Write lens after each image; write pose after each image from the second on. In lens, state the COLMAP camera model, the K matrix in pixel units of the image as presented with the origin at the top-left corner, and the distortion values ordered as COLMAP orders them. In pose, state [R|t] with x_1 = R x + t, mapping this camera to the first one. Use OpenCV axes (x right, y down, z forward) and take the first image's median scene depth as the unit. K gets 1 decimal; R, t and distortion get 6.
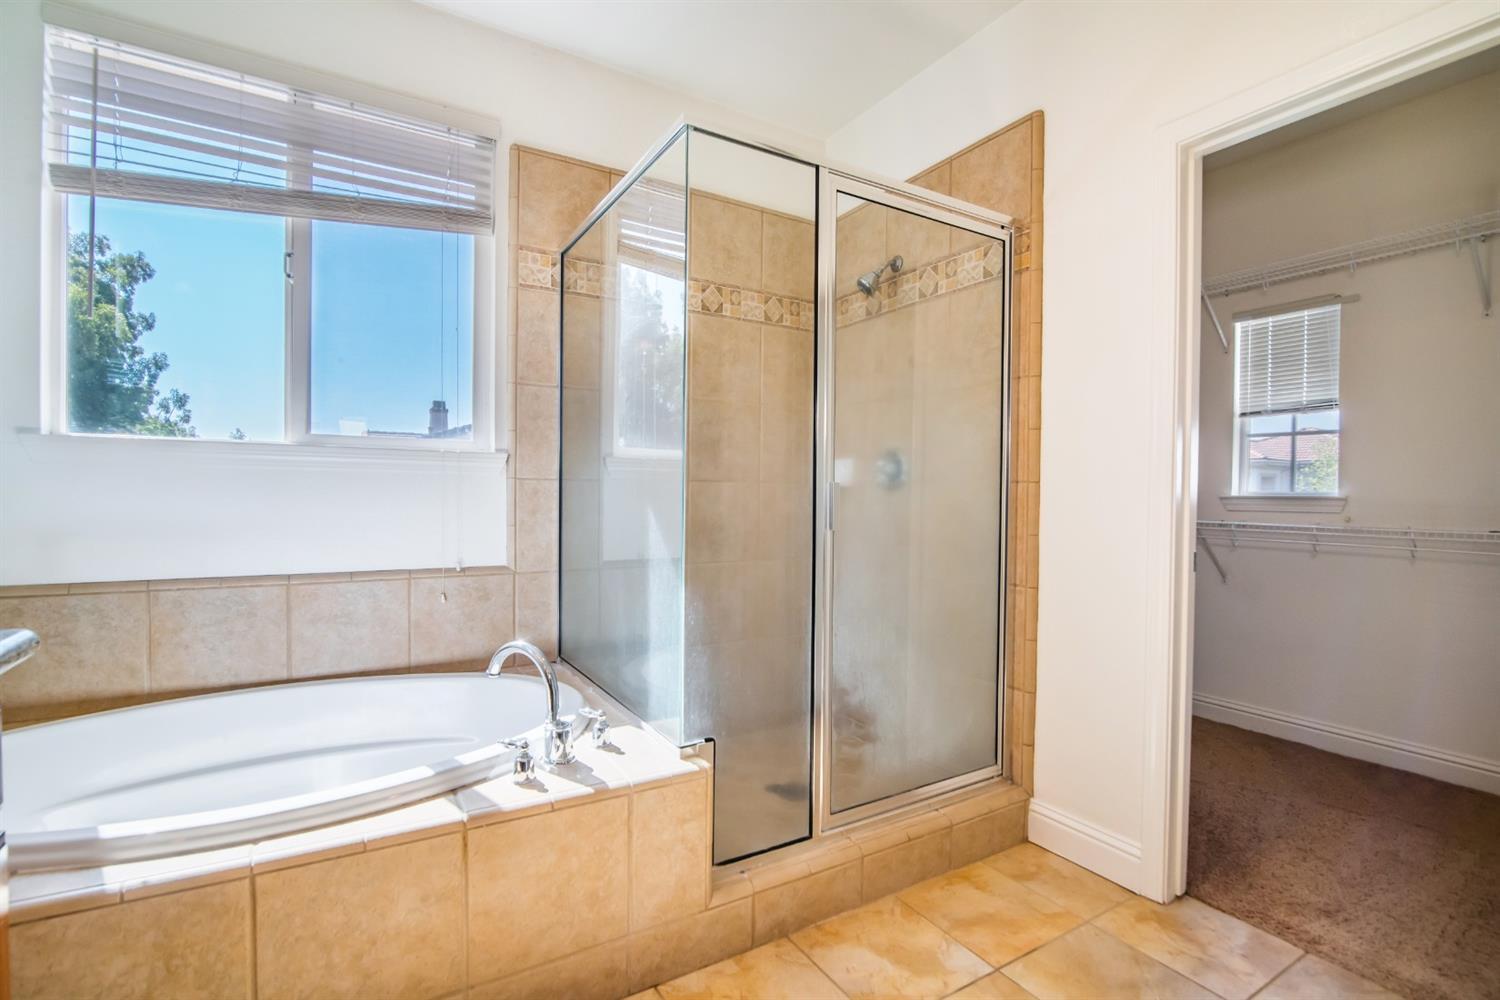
lens RADIAL K [[687.0, 0, 743.6], [0, 687.0, 507.6], [0, 0, 1]] dist [-0.013231, -0.002025]
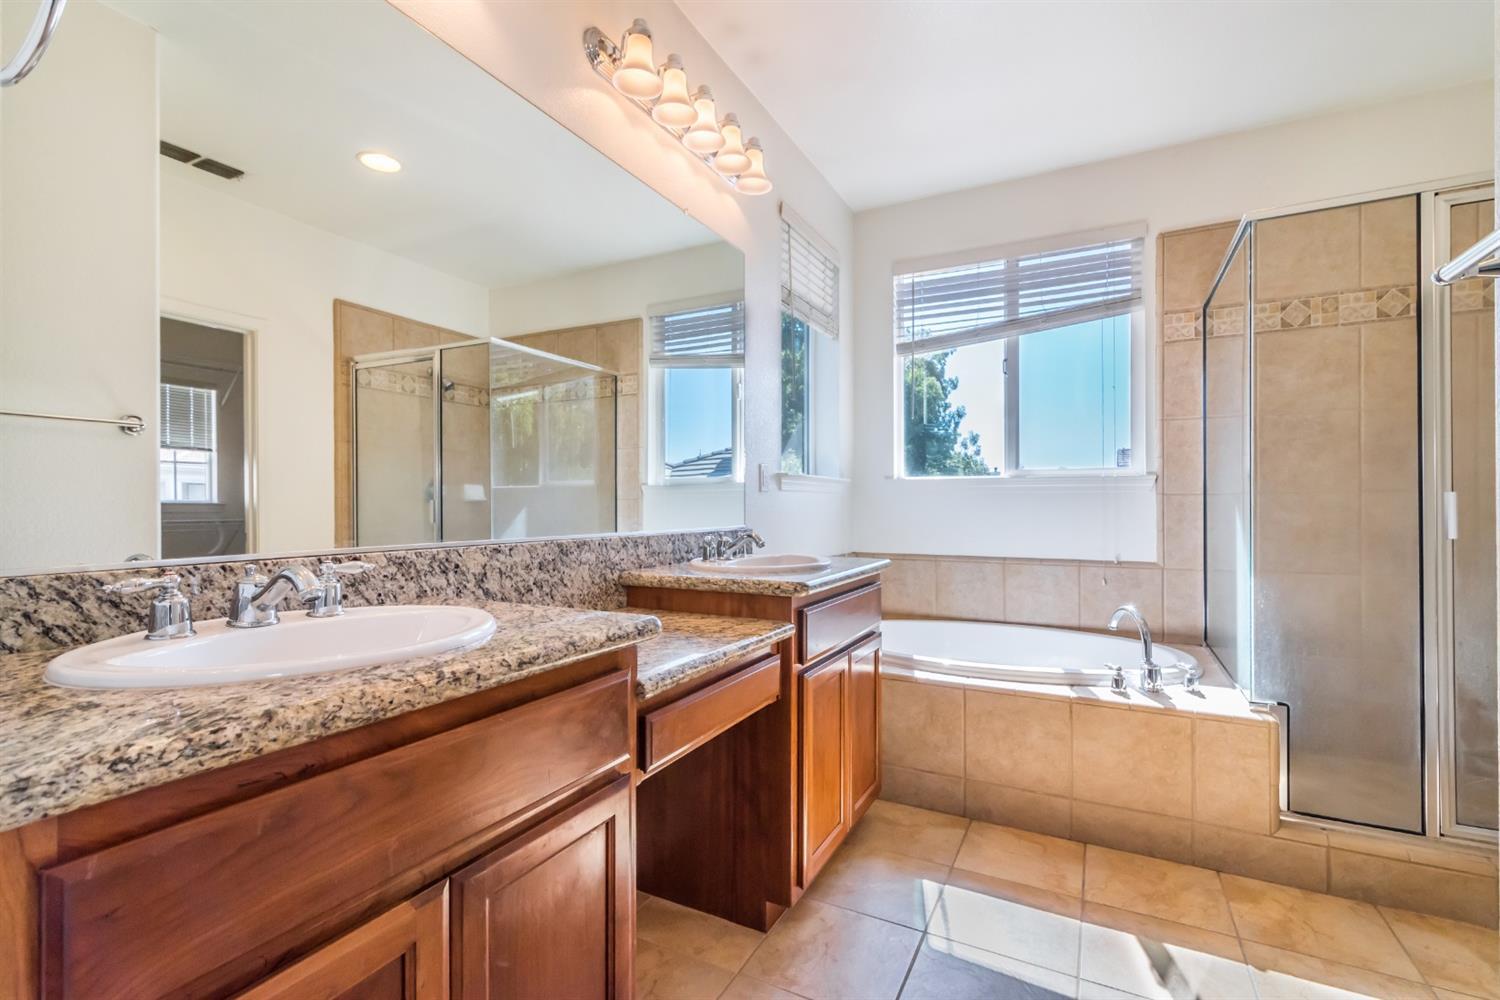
lens RADIAL K [[687.0, 0, 738.9], [0, 687.0, 504.5], [0, 0, 1]] dist [-0.013231, -0.002025]
pose [[0.514596, -0.014610, -0.857308, 0.411528], [-0.009188, 0.999703, -0.022552, 0.014321], [0.857384, 0.019482, 0.514309, -0.387659]]
